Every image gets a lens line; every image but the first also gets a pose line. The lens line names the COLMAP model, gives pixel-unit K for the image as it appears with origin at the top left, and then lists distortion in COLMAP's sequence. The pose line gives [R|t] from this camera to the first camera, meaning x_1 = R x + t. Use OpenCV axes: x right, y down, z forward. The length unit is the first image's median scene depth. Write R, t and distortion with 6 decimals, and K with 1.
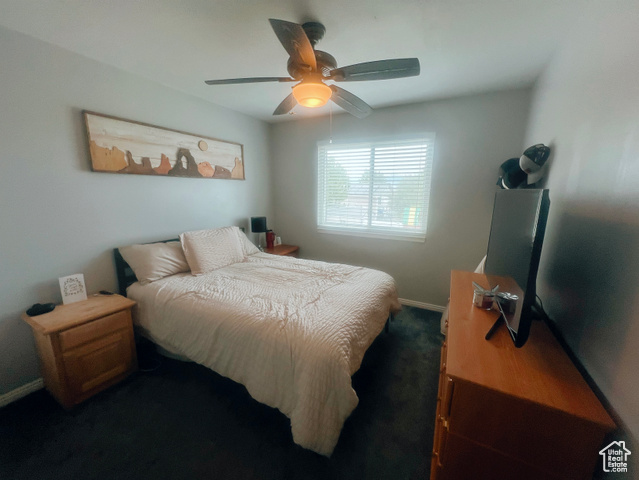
lens RADIAL K [[258.0, 0, 319.5], [0, 258.0, 240.0], [0, 0, 1]] dist [0.000938, 0.000174]
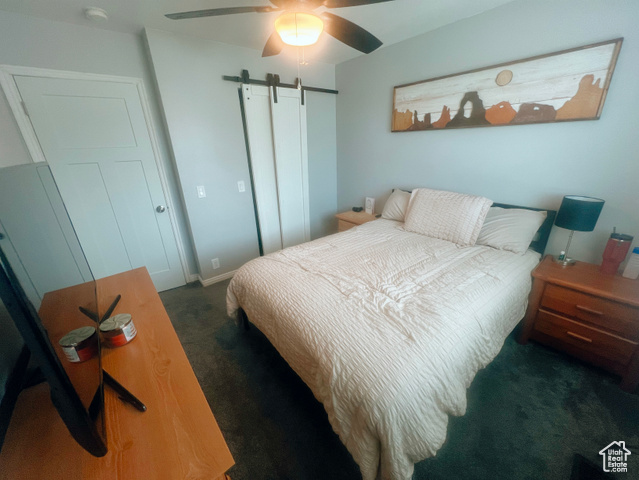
lens RADIAL K [[258.0, 0, 319.5], [0, 258.0, 240.0], [0, 0, 1]] dist [0.000938, 0.000174]
pose [[-0.389644, 0.329326, -0.860071, 0.571083], [-0.142288, 0.901140, 0.409514, -0.203335], [0.909908, 0.281942, -0.304264, 0.985842]]
